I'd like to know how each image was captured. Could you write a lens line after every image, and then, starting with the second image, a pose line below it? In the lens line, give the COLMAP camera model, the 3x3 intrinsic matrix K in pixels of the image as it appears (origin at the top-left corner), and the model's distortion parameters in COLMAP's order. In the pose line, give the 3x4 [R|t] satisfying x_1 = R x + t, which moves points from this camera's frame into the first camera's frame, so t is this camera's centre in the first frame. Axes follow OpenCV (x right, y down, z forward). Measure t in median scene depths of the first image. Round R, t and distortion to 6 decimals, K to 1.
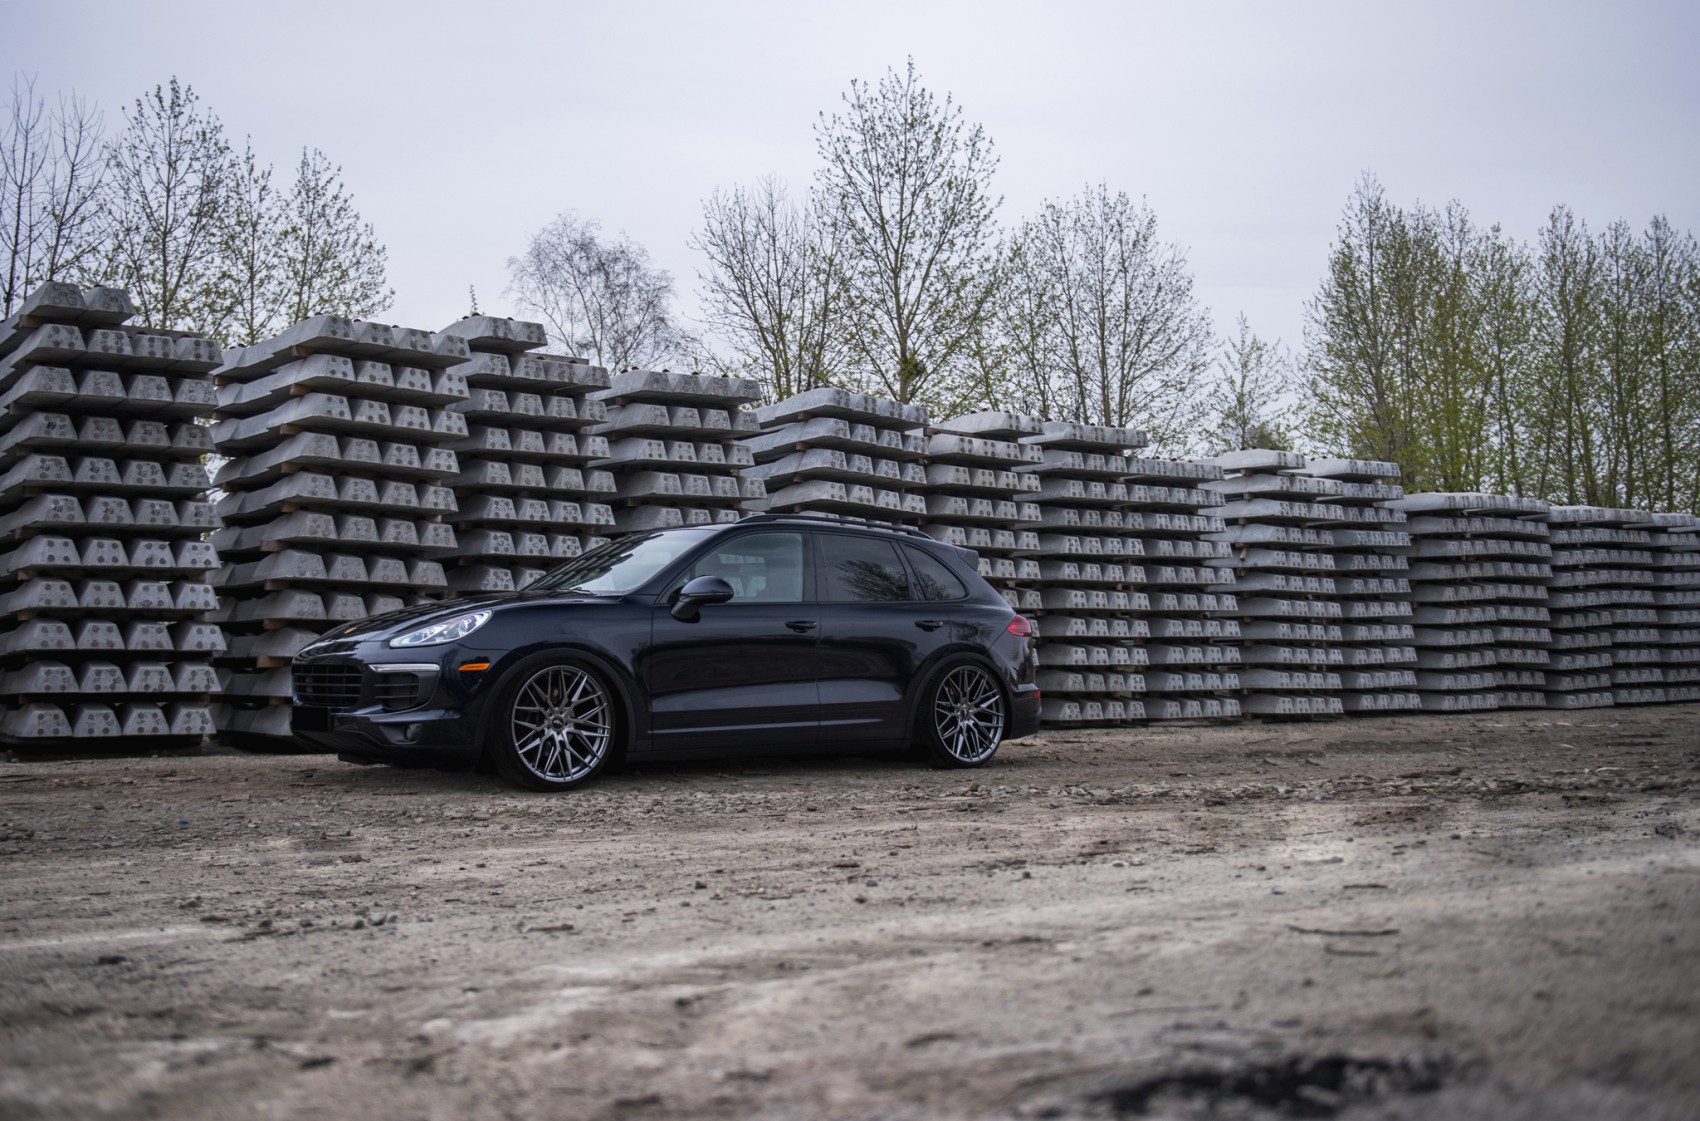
lens RADIAL K [[1548.7, 0, 850.0], [0, 1548.7, 560.5], [0, 0, 1]] dist [0.006551, -0.000366]
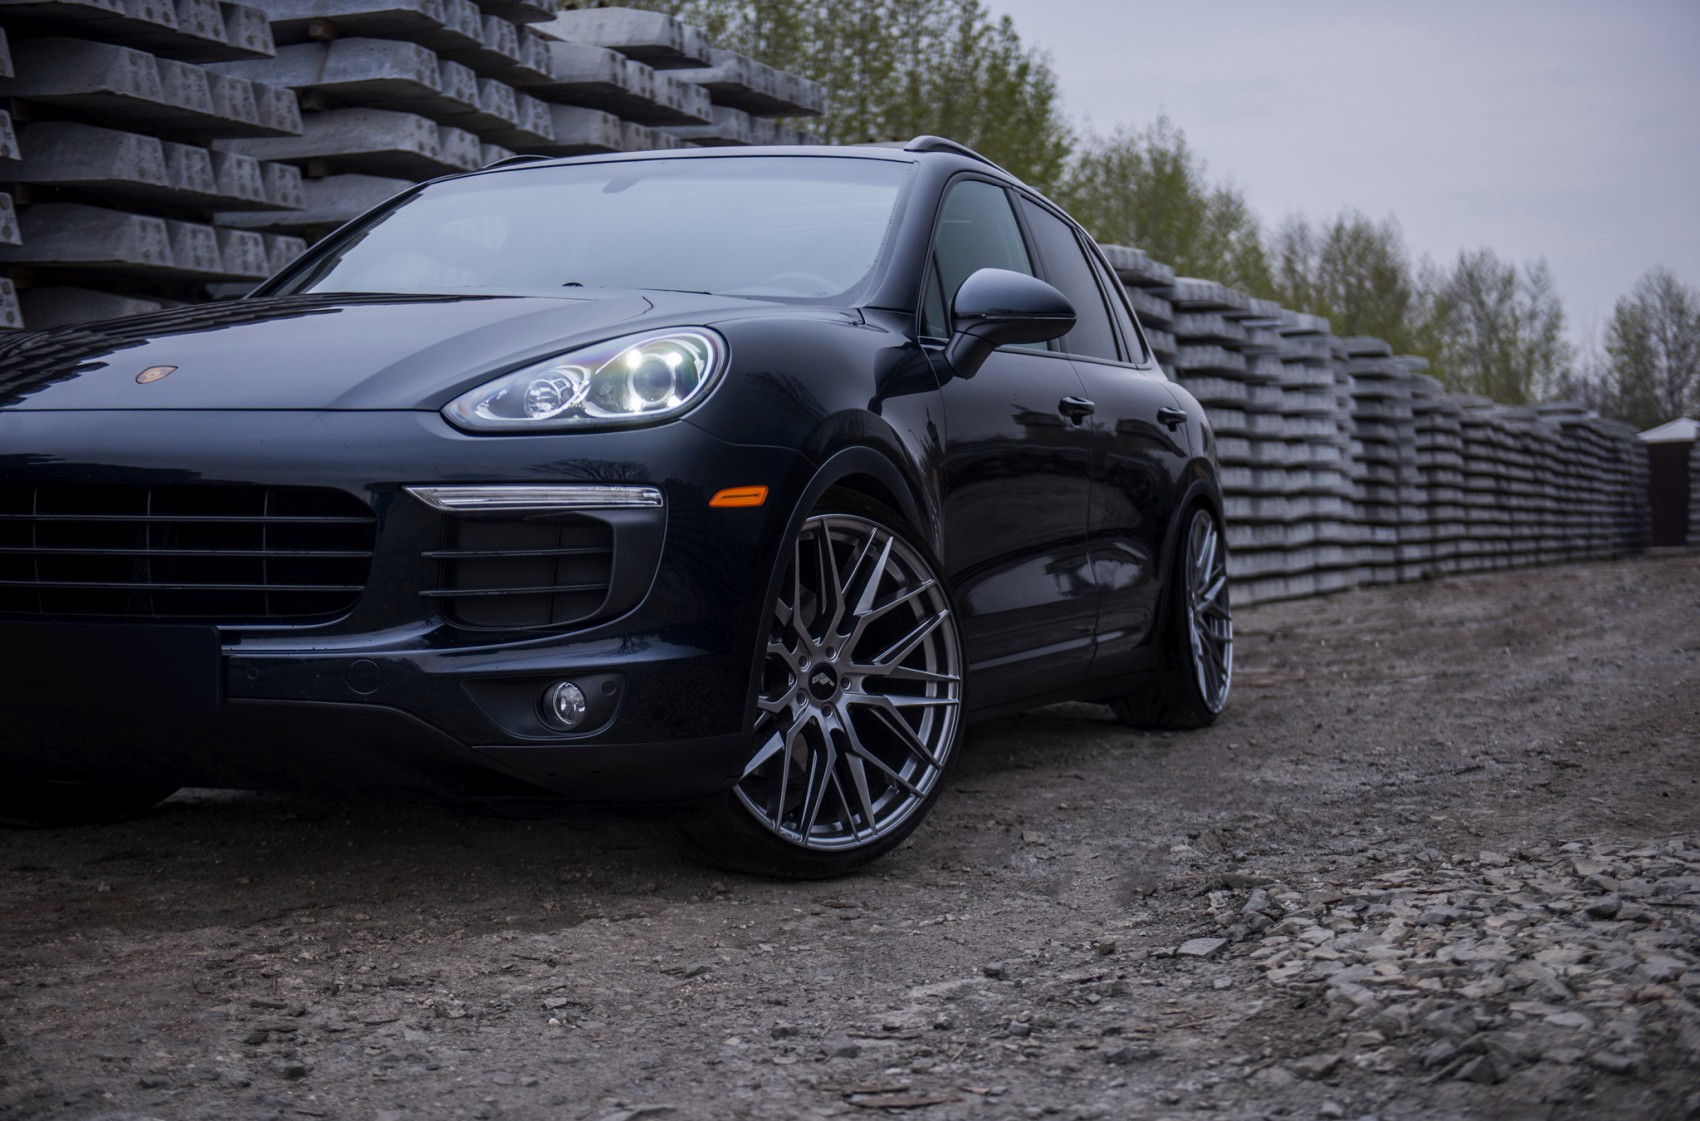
lens RADIAL K [[2385.0, 0, 850.9], [0, 2385.0, 593.9], [0, 0, 1]] dist [0.154105, -0.028272]
pose [[0.866228, -0.010468, 0.499540, -0.258465], [-0.038109, 0.995484, 0.086943, 0.023740], [-0.498194, -0.094350, 0.861917, 0.302529]]
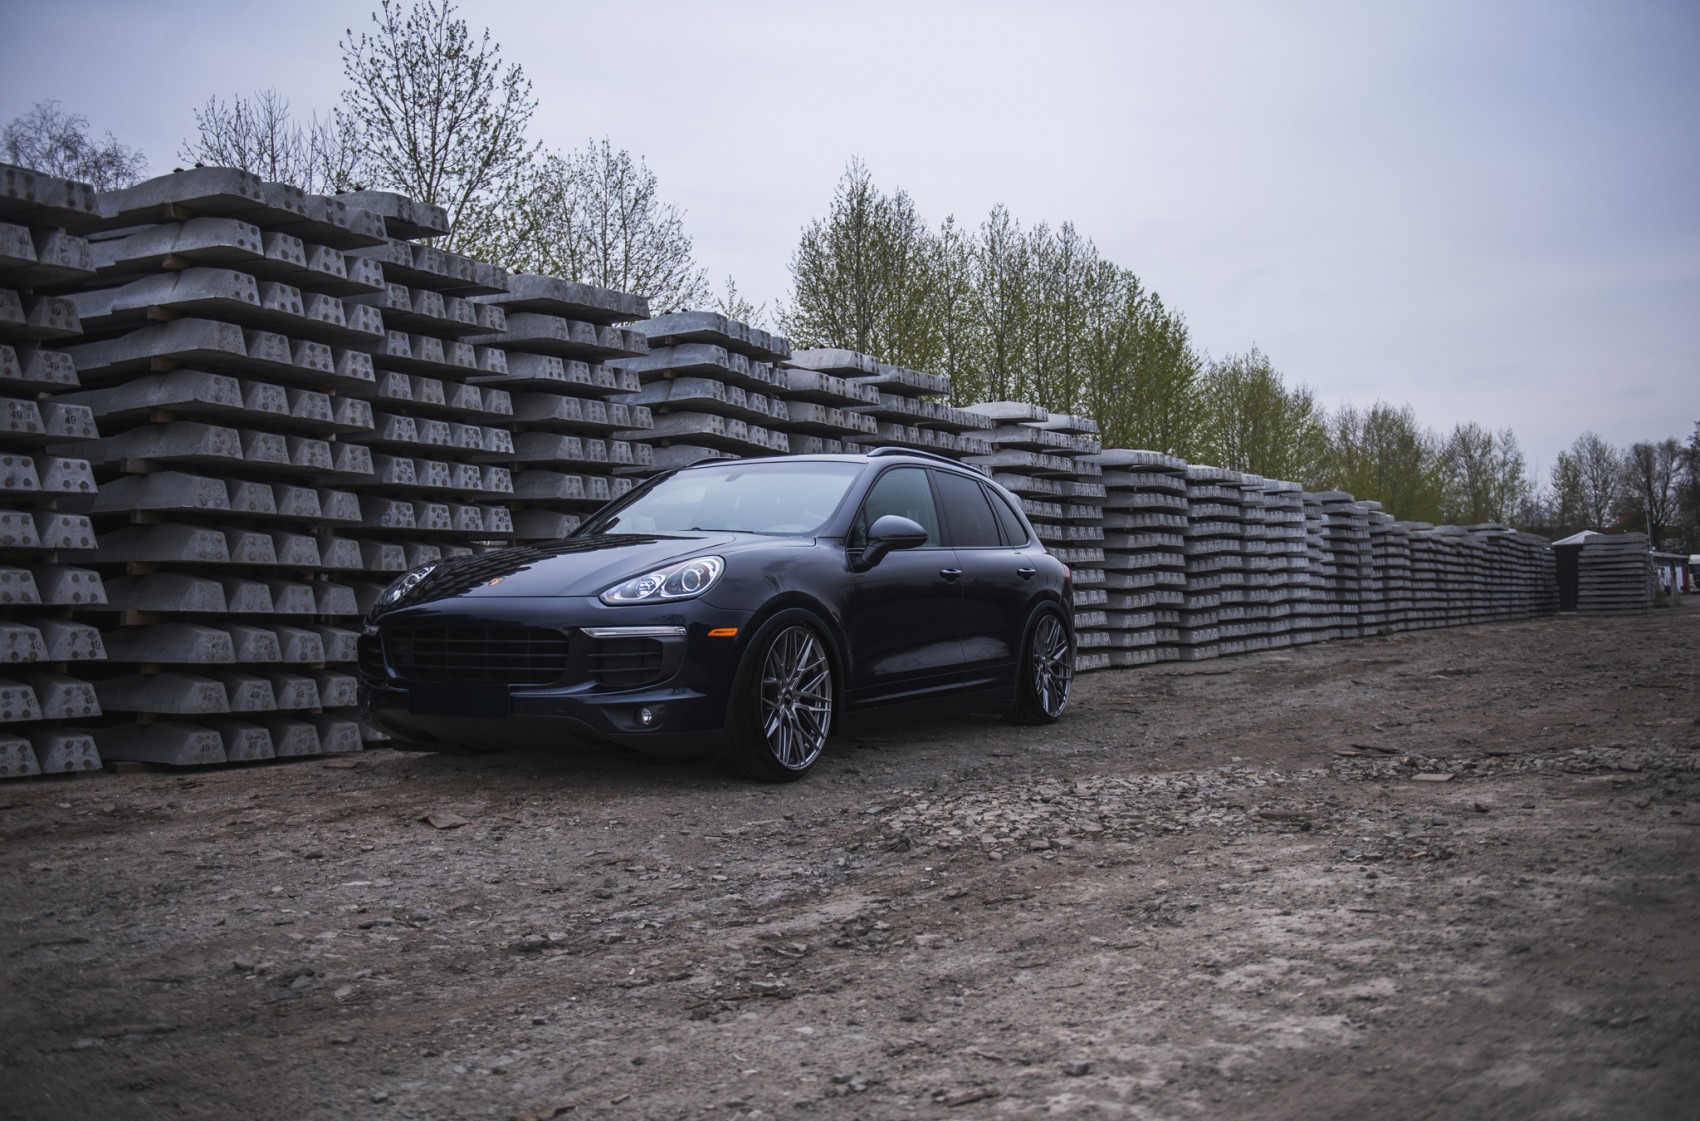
lens RADIAL K [[1445.8, 0, 850.0], [0, 1445.8, 560.5], [0, 0, 1]] dist [0.015552, -0.004607]
pose [[0.931861, 0.005954, 0.362767, -0.245661], [-0.020185, 0.999168, 0.035452, 0.003844], [-0.362254, -0.040358, 0.931205, 0.167256]]
